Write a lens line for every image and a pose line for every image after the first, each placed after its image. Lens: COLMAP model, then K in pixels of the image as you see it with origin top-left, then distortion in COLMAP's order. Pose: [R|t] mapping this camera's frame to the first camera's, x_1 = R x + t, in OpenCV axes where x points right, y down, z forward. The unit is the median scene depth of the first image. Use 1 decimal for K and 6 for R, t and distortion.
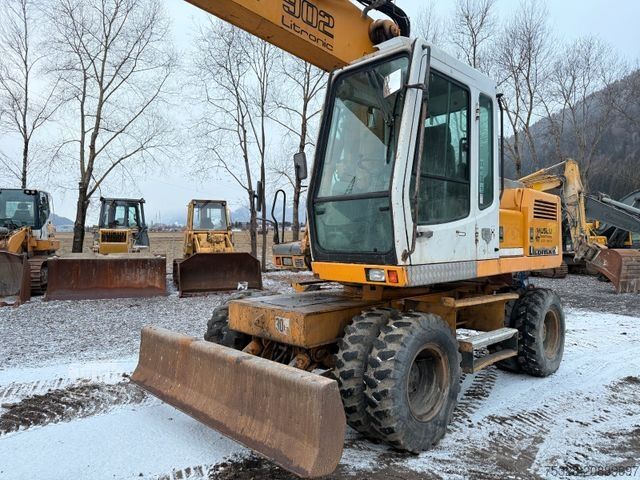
lens RADIAL K [[449.6, 0, 328.8], [0, 449.6, 236.5], [0, 0, 1]] dist [0.027422, -0.031992]
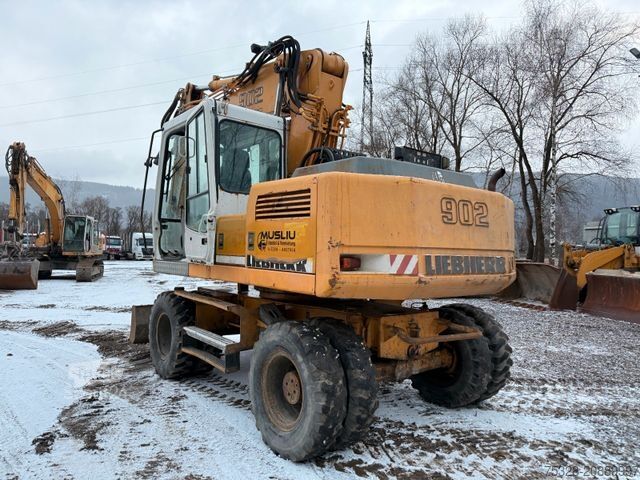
lens RADIAL K [[451.9, 0, 322.1], [0, 451.9, 243.3], [0, 0, 1]] dist [0.001385, -0.001956]
pose [[-0.108611, -0.015629, -0.993961, 0.574591], [-0.017635, 0.999749, -0.013793, 0.004046], [0.993928, 0.016031, -0.108860, 0.567613]]
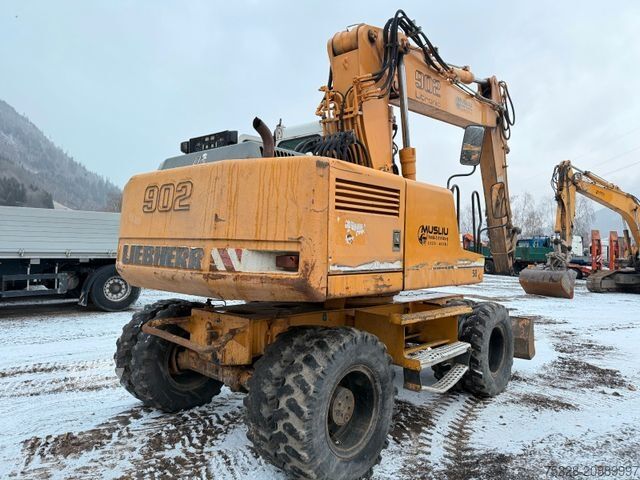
lens RADIAL K [[449.6, 0, 328.8], [0, 449.6, 236.5], [0, 0, 1]] dist [0.027422, -0.031992]
pose [[-0.997268, -0.030160, -0.067432, 0.122573], [-0.028315, 0.999203, -0.028153, 0.005868], [0.068227, -0.026167, -0.997327, 0.957922]]
